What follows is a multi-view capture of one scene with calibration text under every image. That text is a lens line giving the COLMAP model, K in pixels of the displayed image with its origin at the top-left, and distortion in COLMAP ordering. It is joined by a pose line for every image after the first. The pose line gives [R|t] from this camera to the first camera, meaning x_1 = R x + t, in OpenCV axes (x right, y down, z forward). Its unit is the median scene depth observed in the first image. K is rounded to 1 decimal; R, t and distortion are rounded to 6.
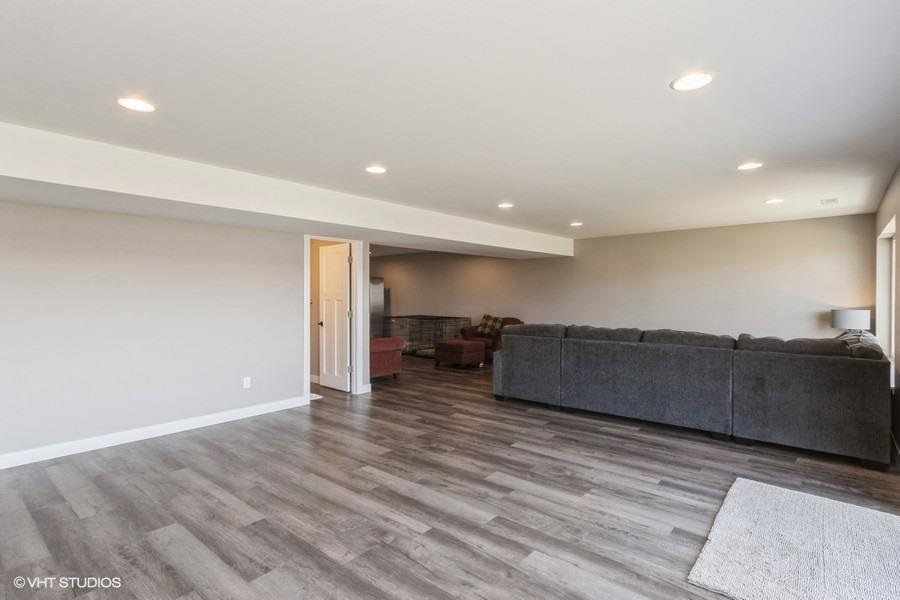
lens RADIAL K [[444.1, 0, 456.2], [0, 444.1, 297.6], [0, 0, 1]] dist [-0.000235, -0.000099]
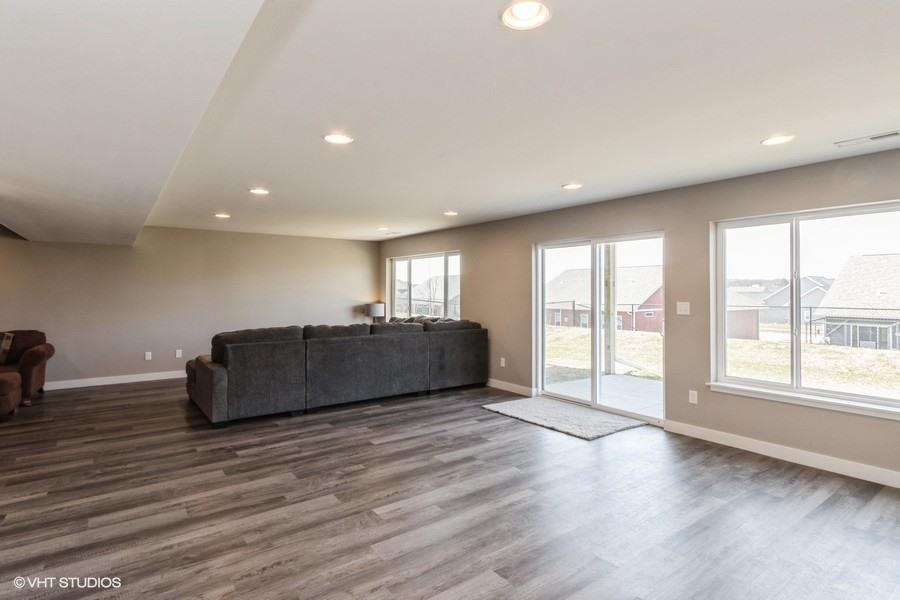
lens RADIAL K [[444.1, 0, 456.2], [0, 444.1, 297.6], [0, 0, 1]] dist [-0.000235, -0.000099]
pose [[0.251416, -0.012665, 0.967796, -0.843635], [0.002467, 0.999920, 0.012444, -0.017877], [-0.967876, -0.000741, 0.251427, 0.578990]]
